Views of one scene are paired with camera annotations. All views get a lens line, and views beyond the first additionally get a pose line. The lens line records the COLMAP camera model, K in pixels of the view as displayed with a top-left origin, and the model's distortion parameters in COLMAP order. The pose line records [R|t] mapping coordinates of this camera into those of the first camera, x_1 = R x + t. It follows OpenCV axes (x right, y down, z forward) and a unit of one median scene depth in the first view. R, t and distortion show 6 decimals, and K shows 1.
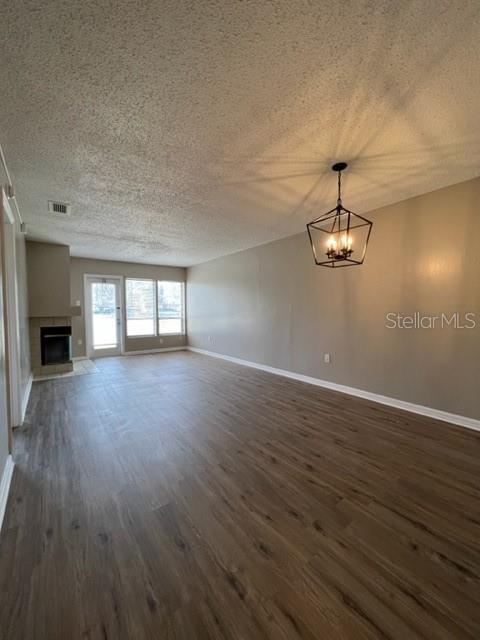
lens RADIAL K [[256.2, 0, 241.0], [0, 256.2, 318.1], [0, 0, 1]] dist [-0.000436, 0.000294]
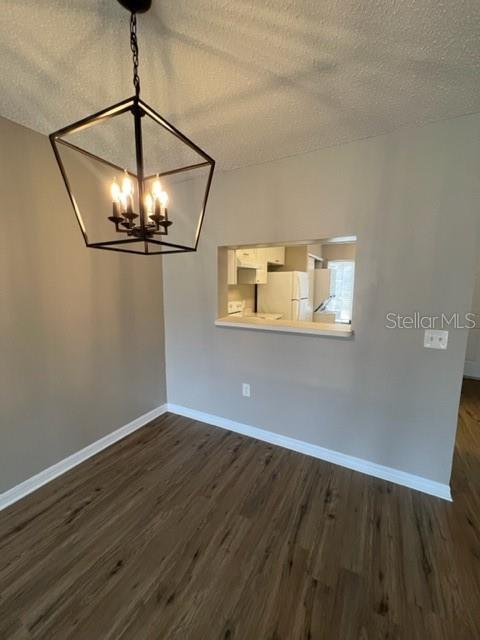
lens RADIAL K [[256.2, 0, 241.0], [0, 256.2, 318.1], [0, 0, 1]] dist [-0.000436, 0.000294]
pose [[-0.416496, -0.117236, 0.901547, -0.087300], [0.028971, 0.989436, 0.142049, -0.145460], [-0.908676, 0.085282, -0.408699, 1.008809]]
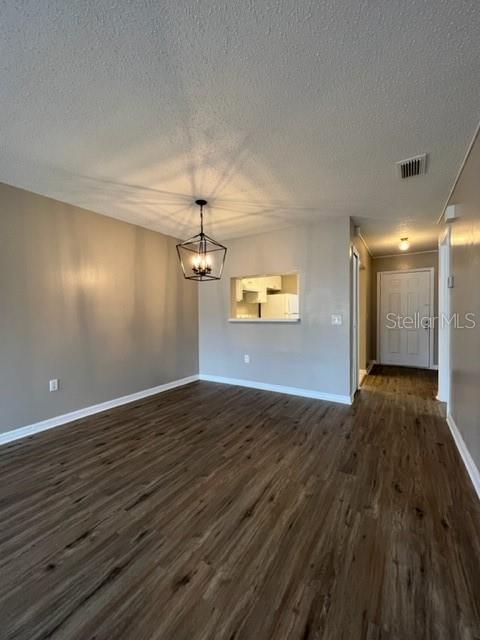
lens RADIAL K [[256.2, 0, 241.0], [0, 256.2, 318.1], [0, 0, 1]] dist [-0.000436, 0.000294]
pose [[-0.354719, -0.006867, 0.934948, -0.841754], [0.045952, 0.998637, 0.024769, -0.036841], [-0.933843, 0.051749, -0.353920, 1.242604]]
